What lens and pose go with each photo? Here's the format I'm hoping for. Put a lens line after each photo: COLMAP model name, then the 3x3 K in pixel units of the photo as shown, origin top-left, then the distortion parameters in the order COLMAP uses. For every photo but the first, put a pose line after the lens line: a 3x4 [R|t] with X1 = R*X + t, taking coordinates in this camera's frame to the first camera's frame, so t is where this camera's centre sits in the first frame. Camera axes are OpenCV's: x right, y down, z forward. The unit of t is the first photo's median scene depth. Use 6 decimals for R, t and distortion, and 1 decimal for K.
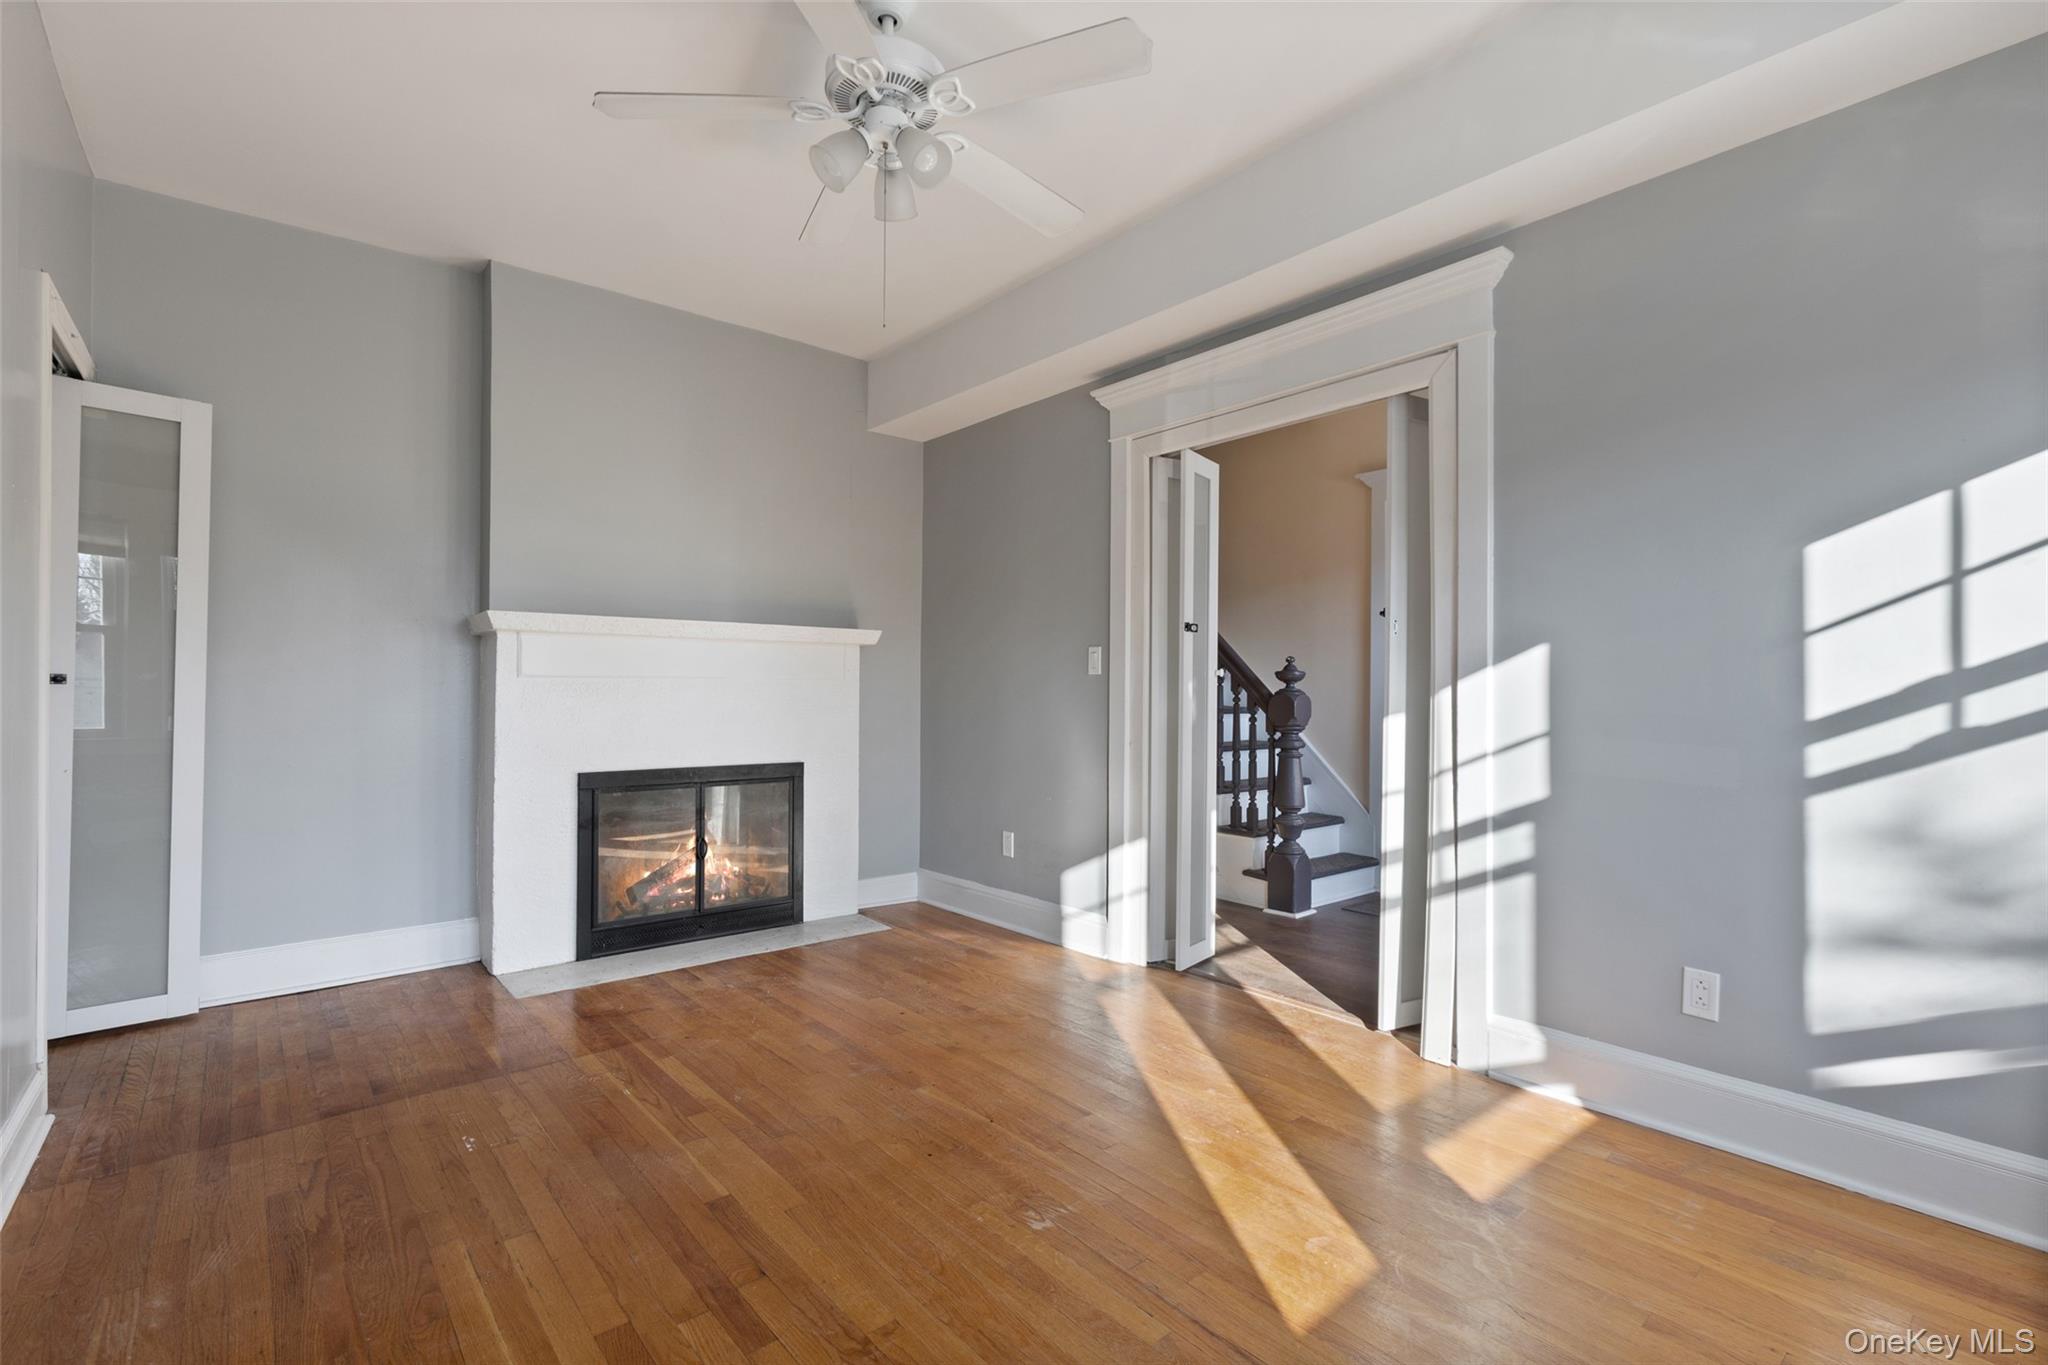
lens RADIAL K [[901.4, 0, 1015.0], [0, 901.4, 714.6], [0, 0, 1]] dist [-0.001223, -0.000096]
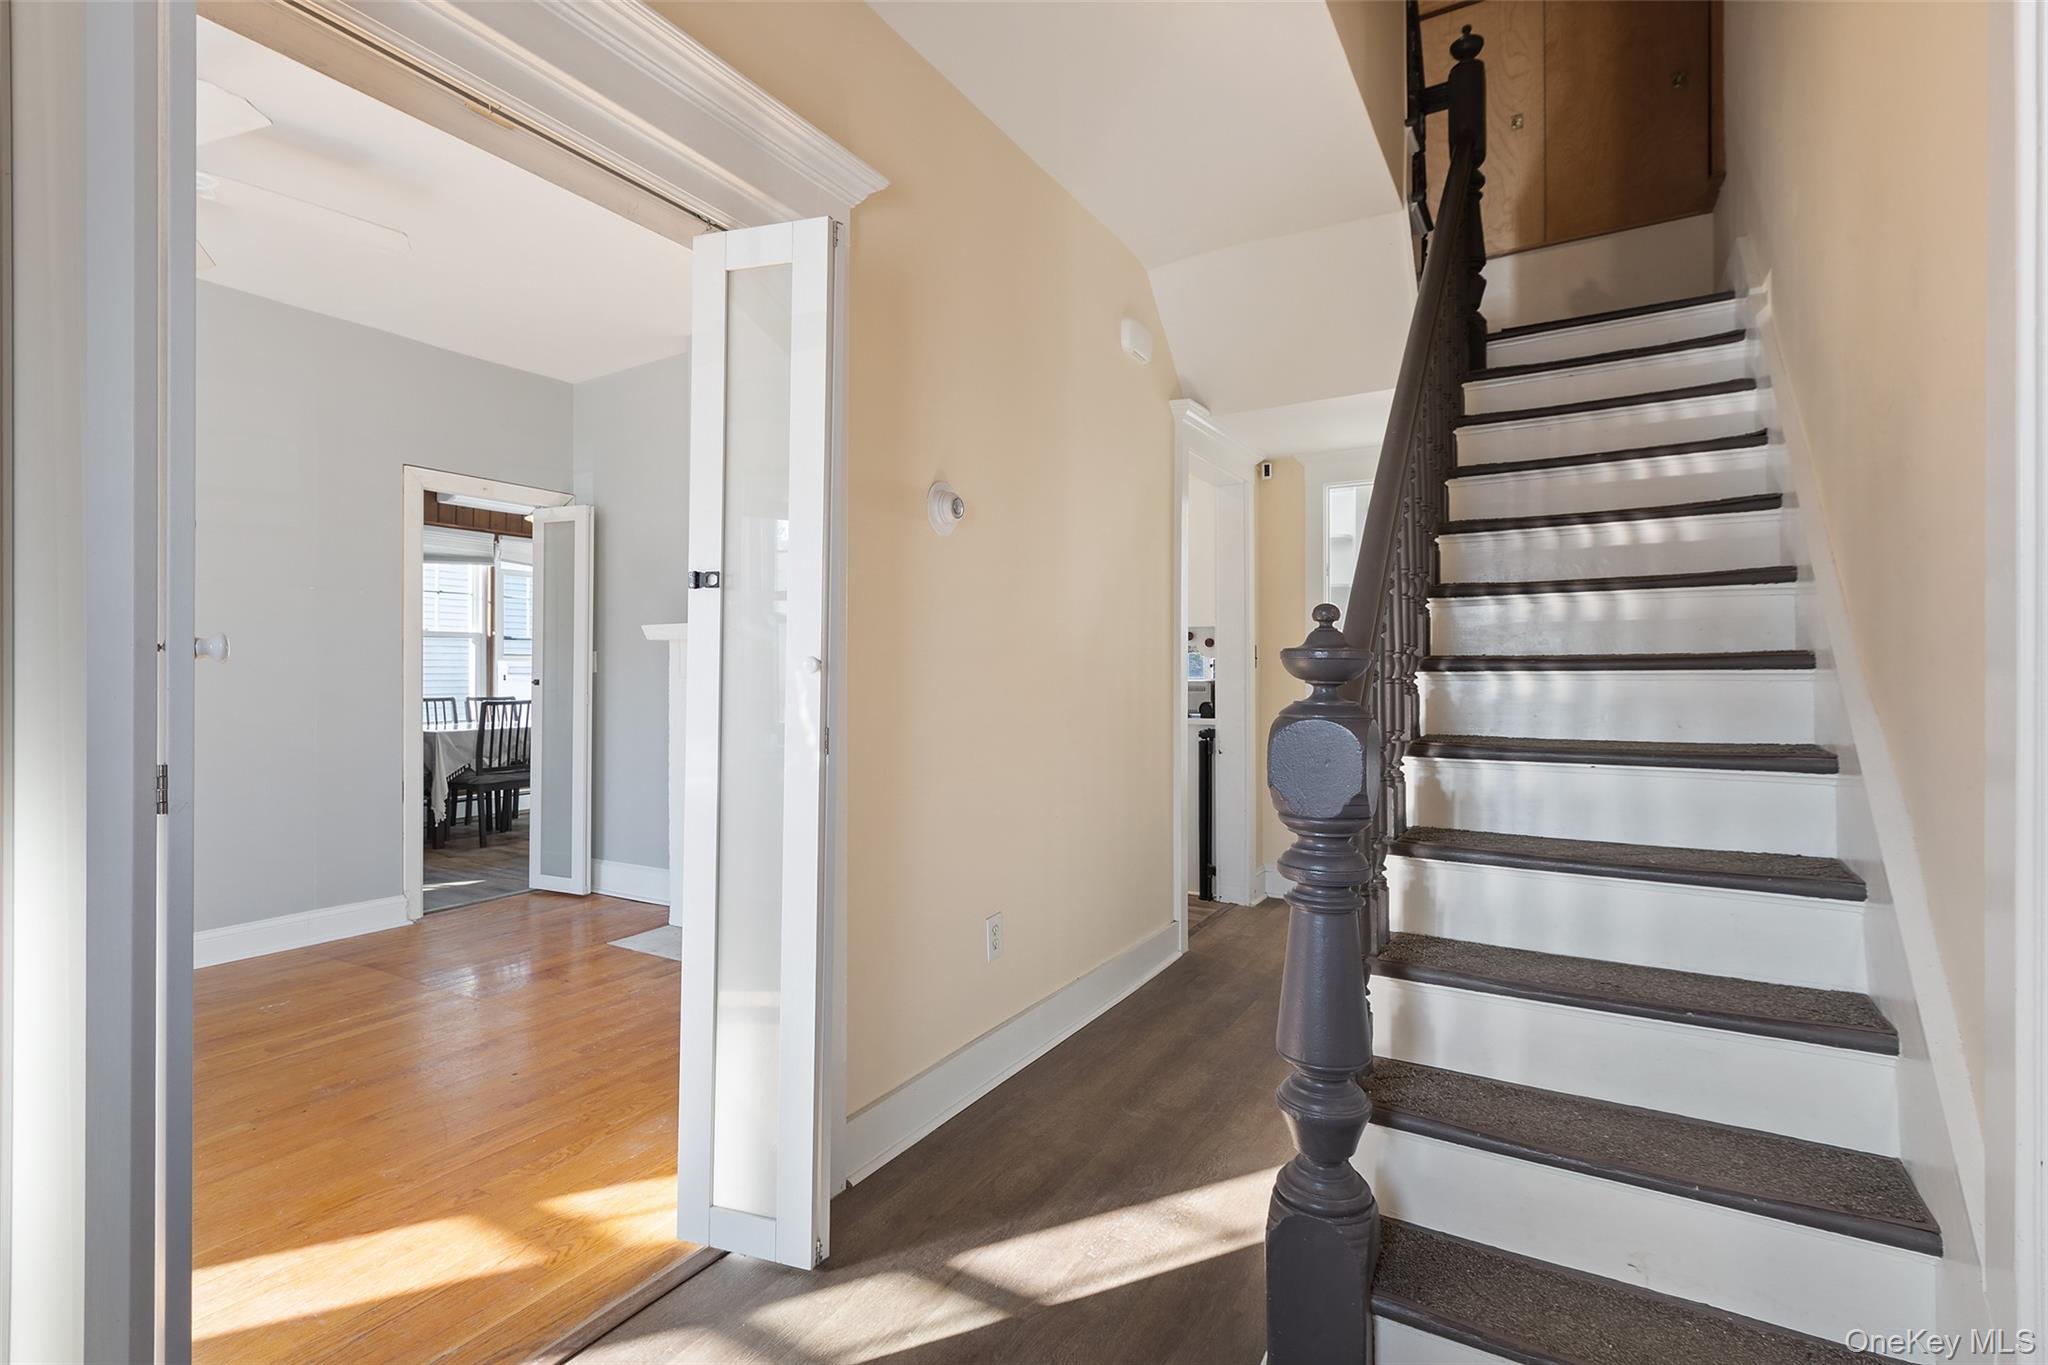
lens RADIAL K [[934.9, 0, 1024.0], [0, 934.9, 682.5], [0, 0, 1]] dist [0.000902, -0.000124]
pose [[0.332975, 0.002137, -0.942933, 0.749389], [-0.017796, 0.999834, -0.004018, -0.039714], [0.942768, 0.018119, 0.332958, 0.988172]]
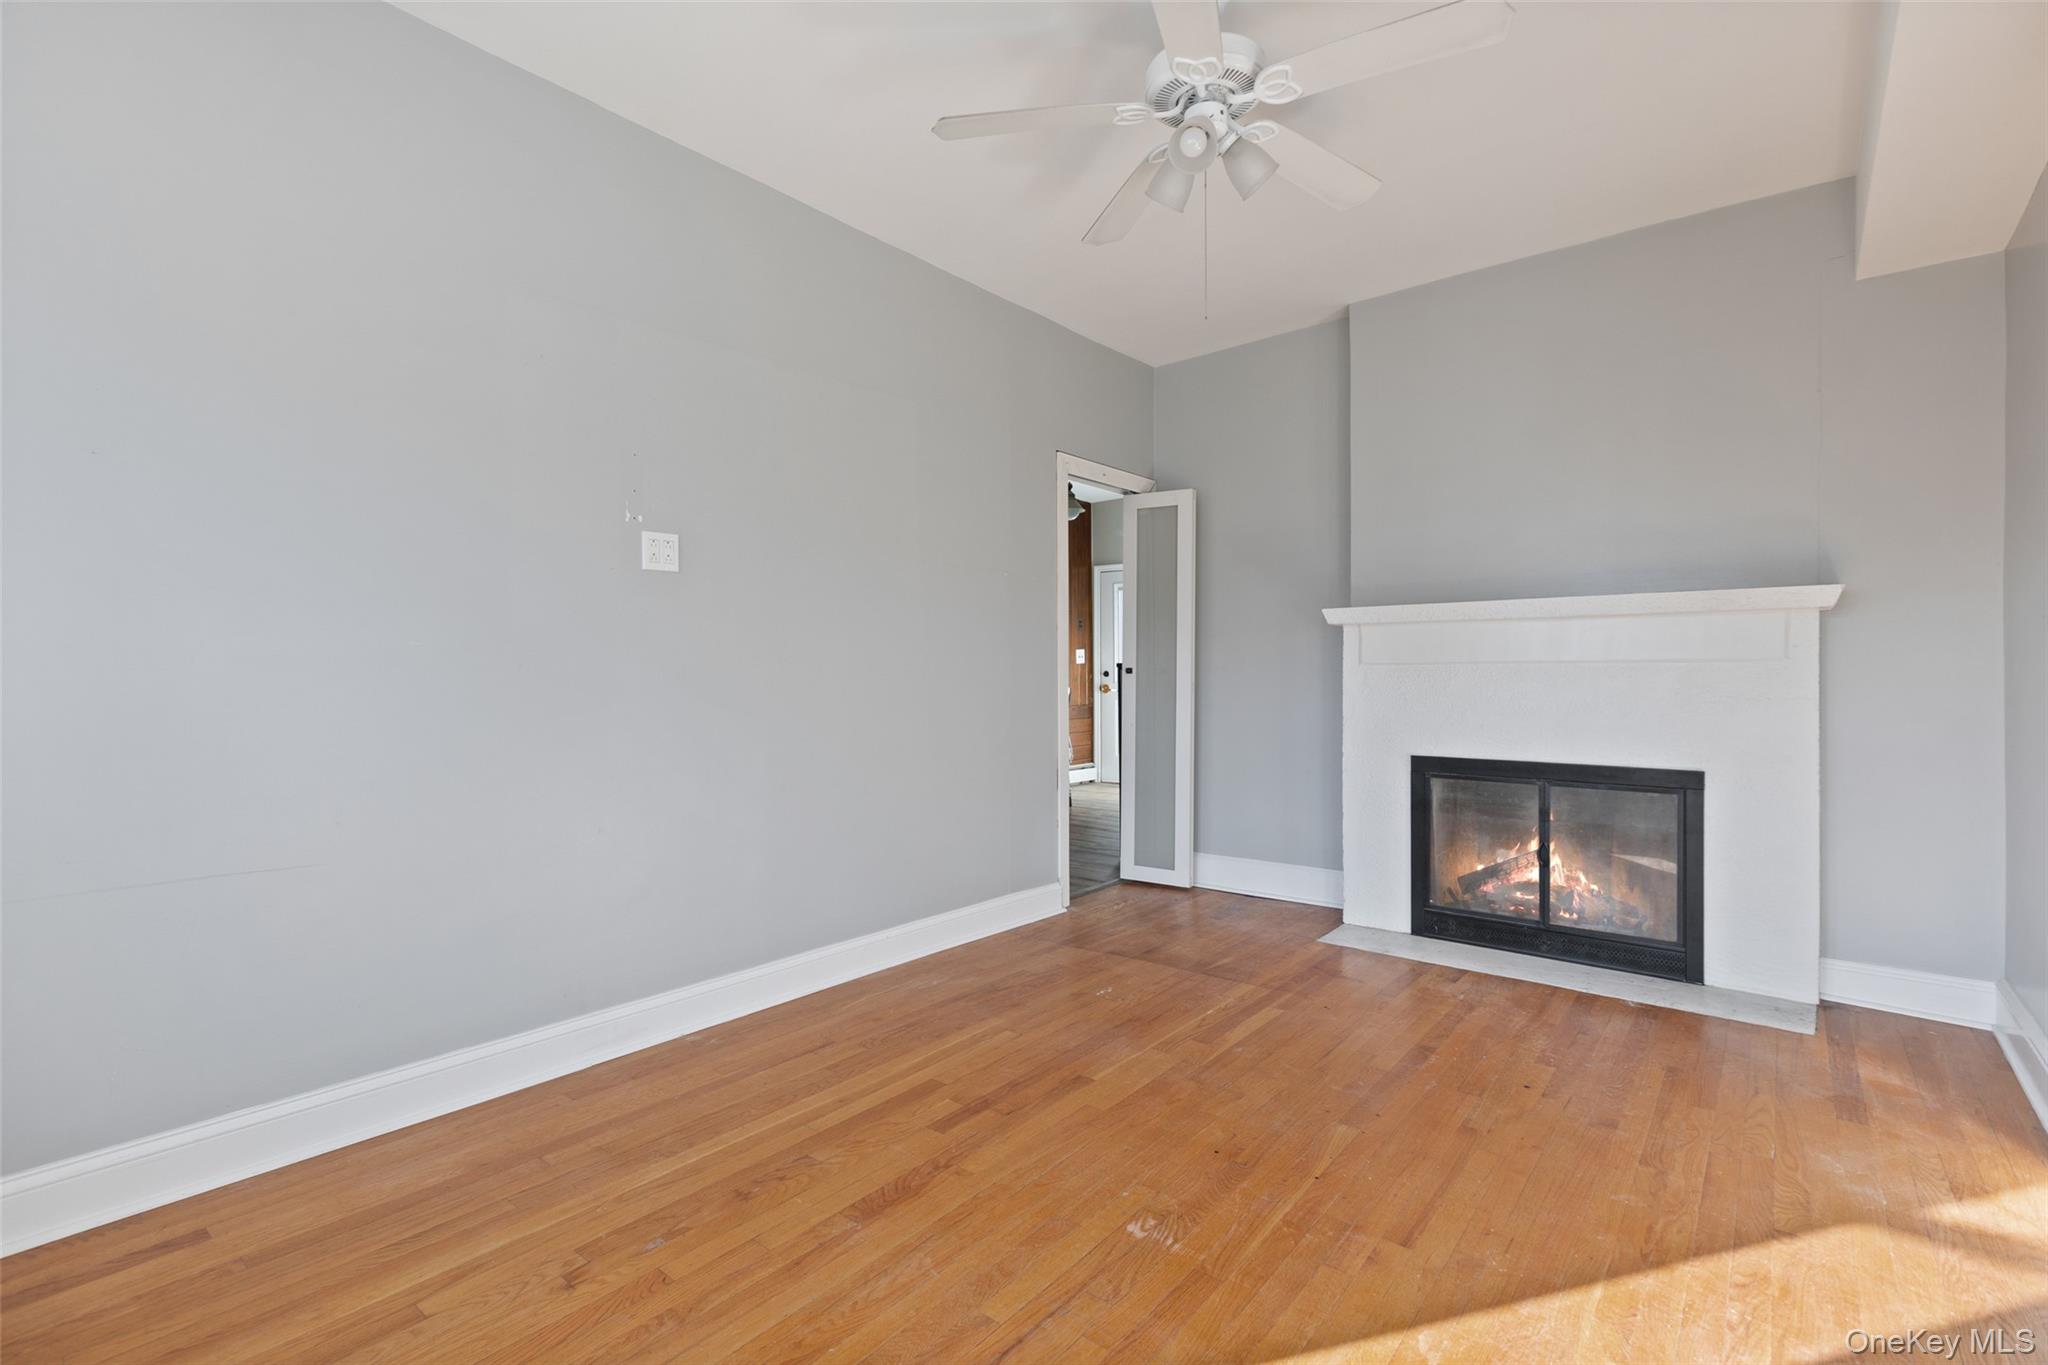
lens RADIAL K [[933.9, 0, 1017.0], [0, 933.9, 658.8], [0, 0, 1]] dist [0.001410, -0.000372]
pose [[0.185149, -0.021589, -0.982473, 0.515158], [-0.021476, 0.999431, -0.026009, -0.009190], [0.982476, 0.025915, 0.184580, 0.345545]]
